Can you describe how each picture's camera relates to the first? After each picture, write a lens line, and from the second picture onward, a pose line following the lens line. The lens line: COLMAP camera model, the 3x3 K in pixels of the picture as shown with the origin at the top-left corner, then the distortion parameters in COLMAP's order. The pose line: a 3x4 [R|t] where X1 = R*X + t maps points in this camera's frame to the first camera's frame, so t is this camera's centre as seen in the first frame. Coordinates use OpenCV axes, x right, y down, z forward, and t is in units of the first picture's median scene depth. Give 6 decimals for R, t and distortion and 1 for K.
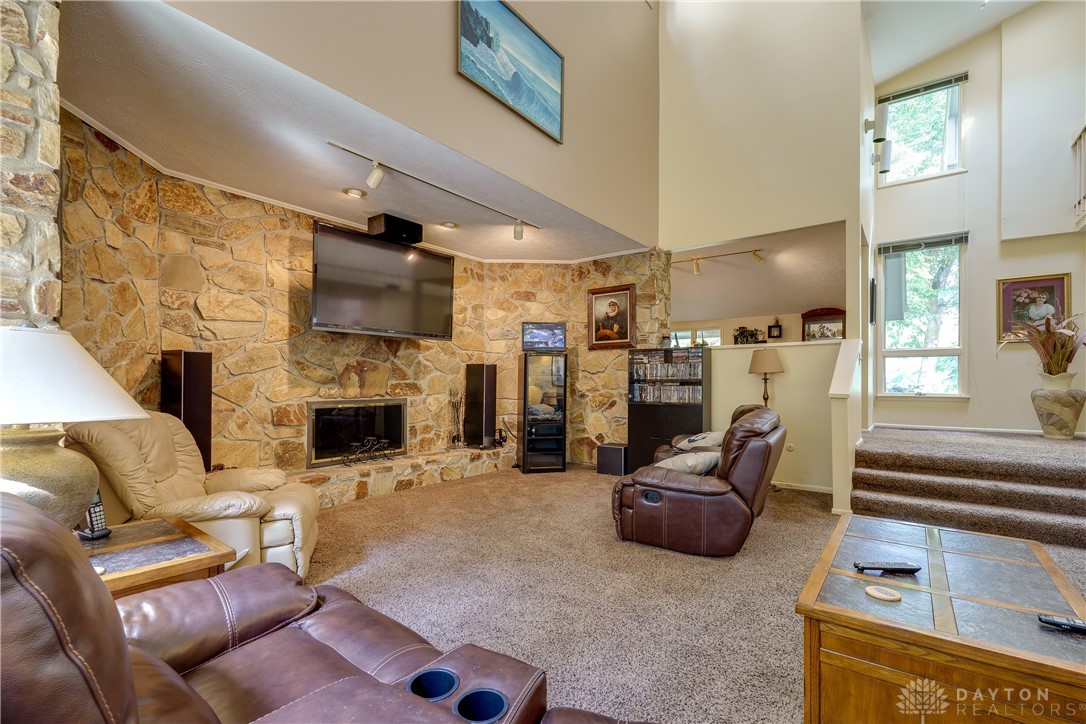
lens RADIAL K [[486.7, 0, 549.5], [0, 486.7, 381.7], [0, 0, 1]] dist [-0.005113, 0.000360]
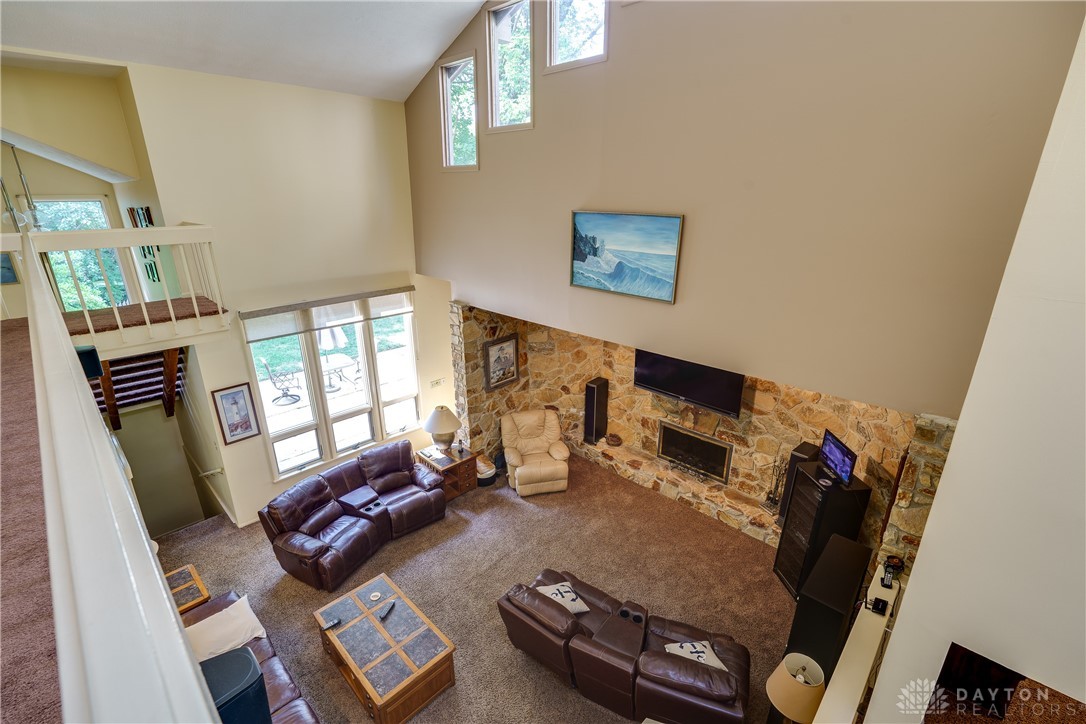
lens RADIAL K [[486.7, 0, 542.6], [0, 486.7, 366.4], [0, 0, 1]] dist [-0.005113, 0.000360]
pose [[-0.132413, 0.332582, -0.933732, 0.927499], [-0.003218, 0.941878, 0.335940, -0.618255], [0.991189, 0.047488, -0.123647, 0.749127]]
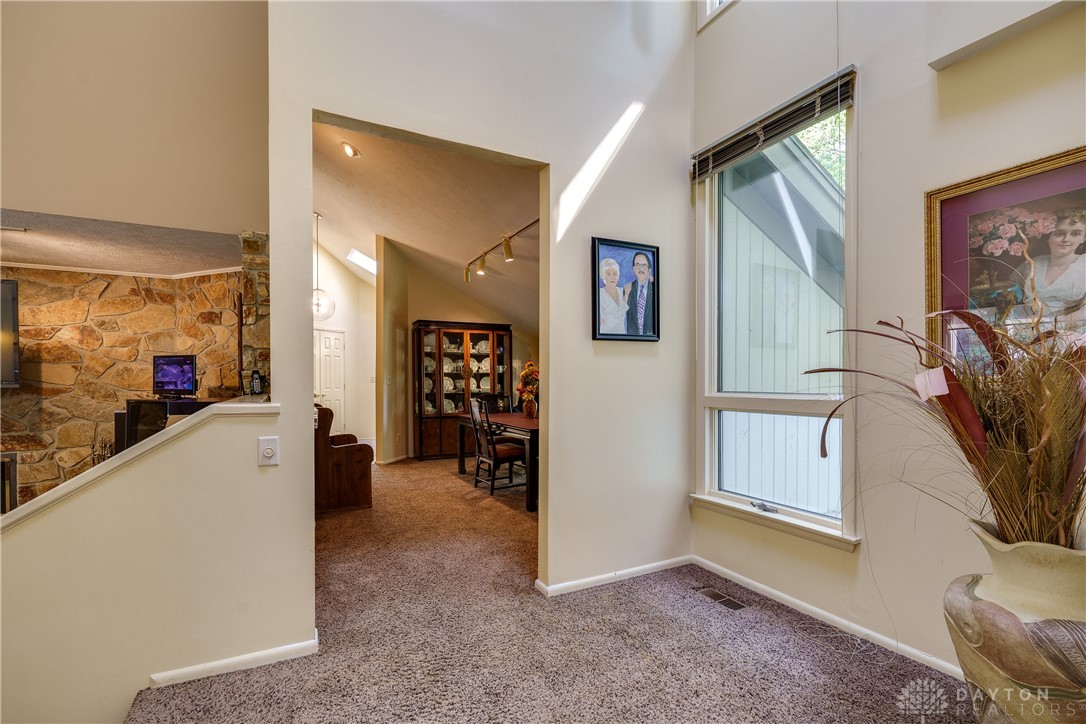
lens RADIAL K [[486.7, 0, 542.4], [0, 486.7, 387.1], [0, 0, 1]] dist [-0.005113, 0.000360]
pose [[0.902713, 0.005263, -0.430212, 0.988681], [-0.001838, 0.999963, 0.008375, -0.099820], [0.430240, -0.006769, 0.902689, 0.711590]]
